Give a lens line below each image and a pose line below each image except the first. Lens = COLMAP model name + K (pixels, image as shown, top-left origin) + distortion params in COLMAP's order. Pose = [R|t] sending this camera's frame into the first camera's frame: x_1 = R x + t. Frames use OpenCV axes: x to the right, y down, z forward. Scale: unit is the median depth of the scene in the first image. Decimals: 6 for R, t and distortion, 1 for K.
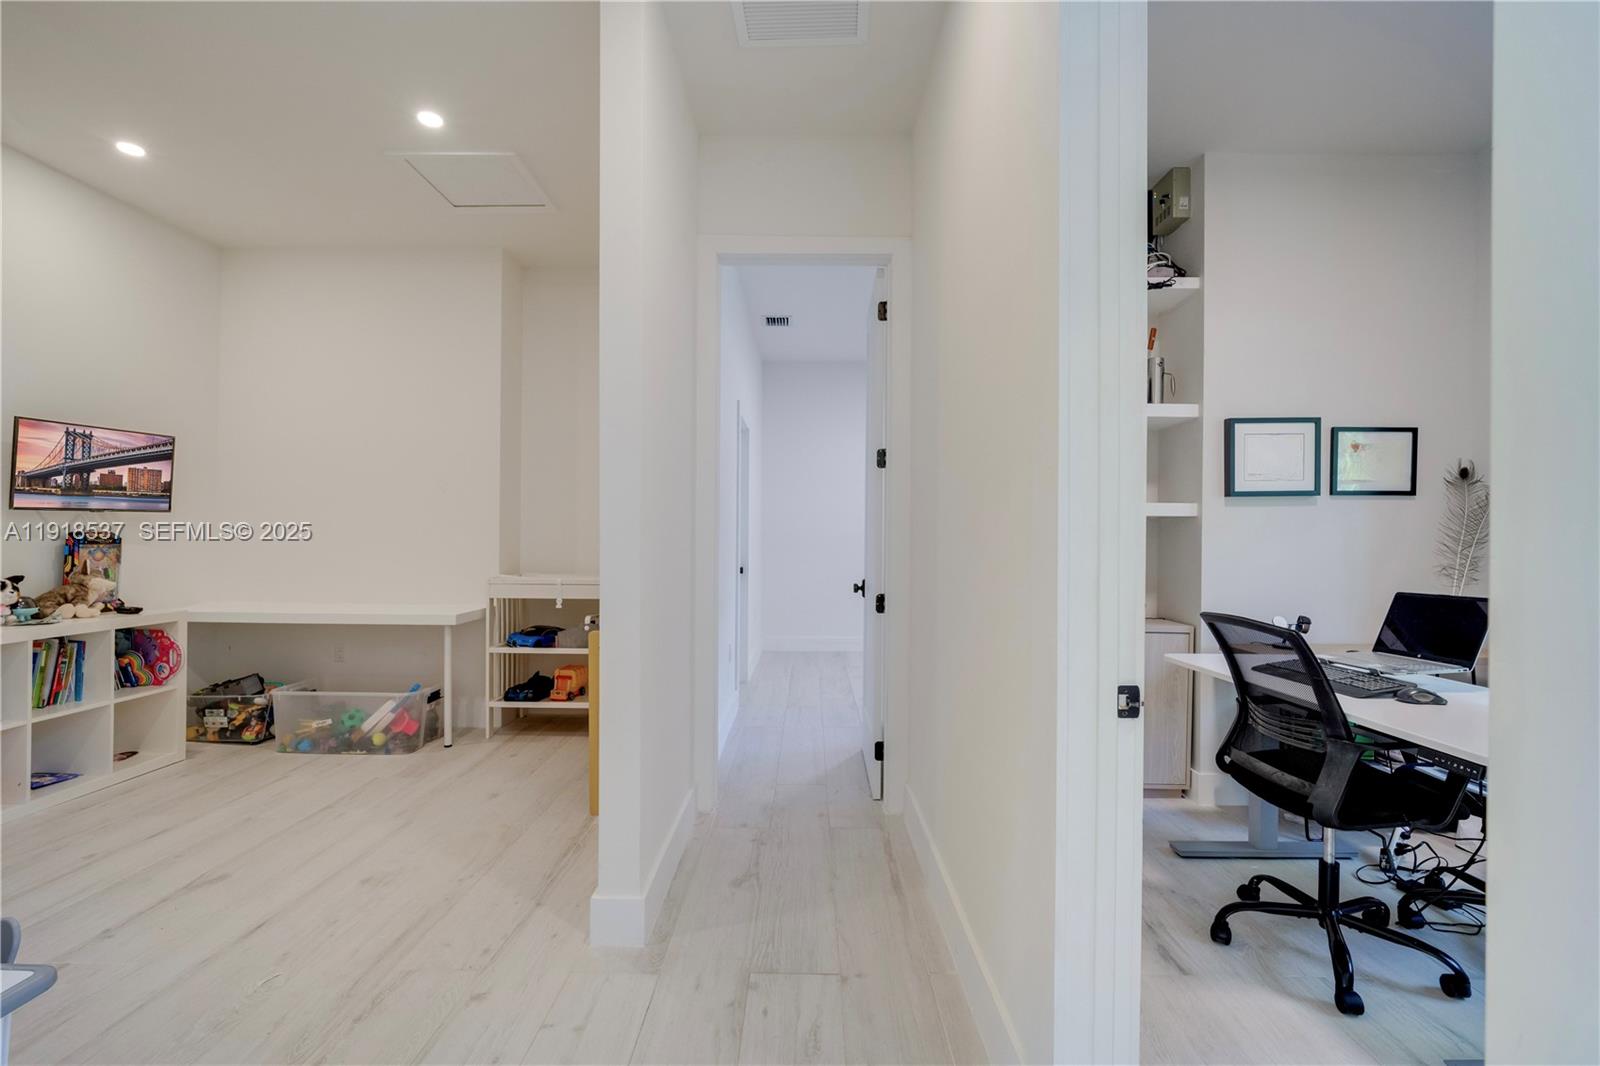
lens RADIAL K [[705.5, 0, 801.4], [0, 705.5, 535.1], [0, 0, 1]] dist [-0.004526, 0.000479]
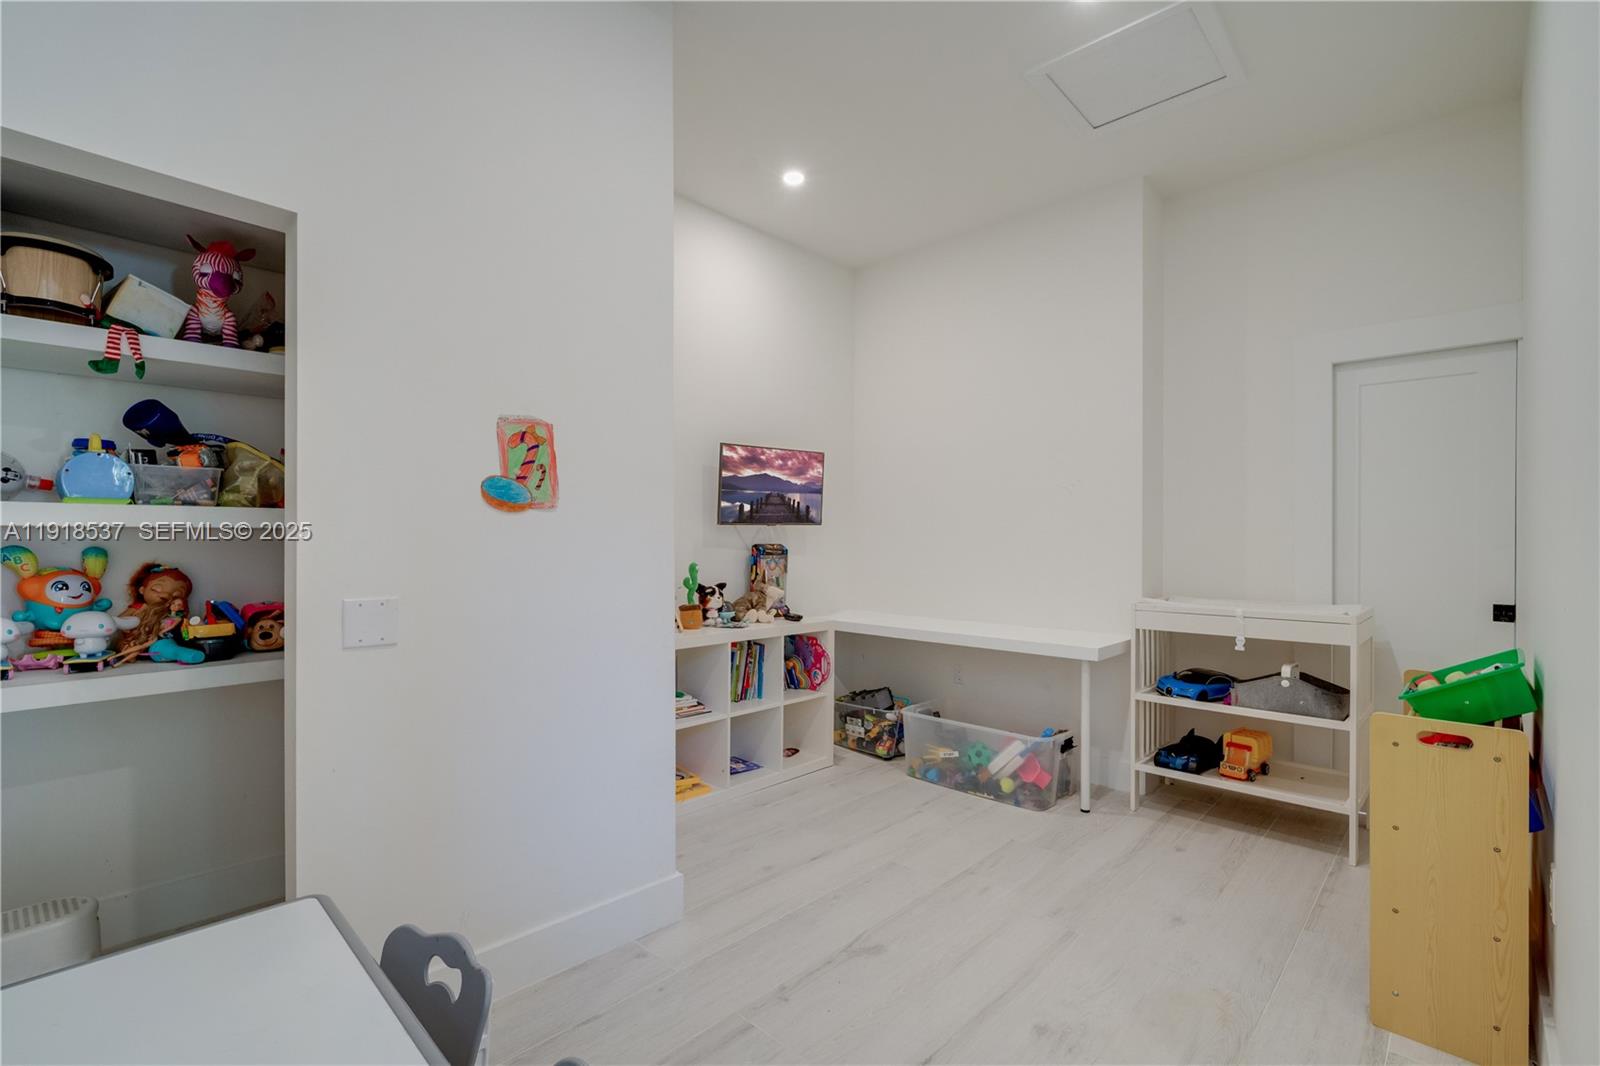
lens RADIAL K [[705.5, 0, 801.4], [0, 705.5, 535.1], [0, 0, 1]] dist [-0.004526, 0.000479]
pose [[0.738155, -0.011388, -0.674535, -0.204395], [0.002972, 0.999903, -0.013628, -0.003299], [0.674625, 0.008055, 0.738117, 0.197999]]
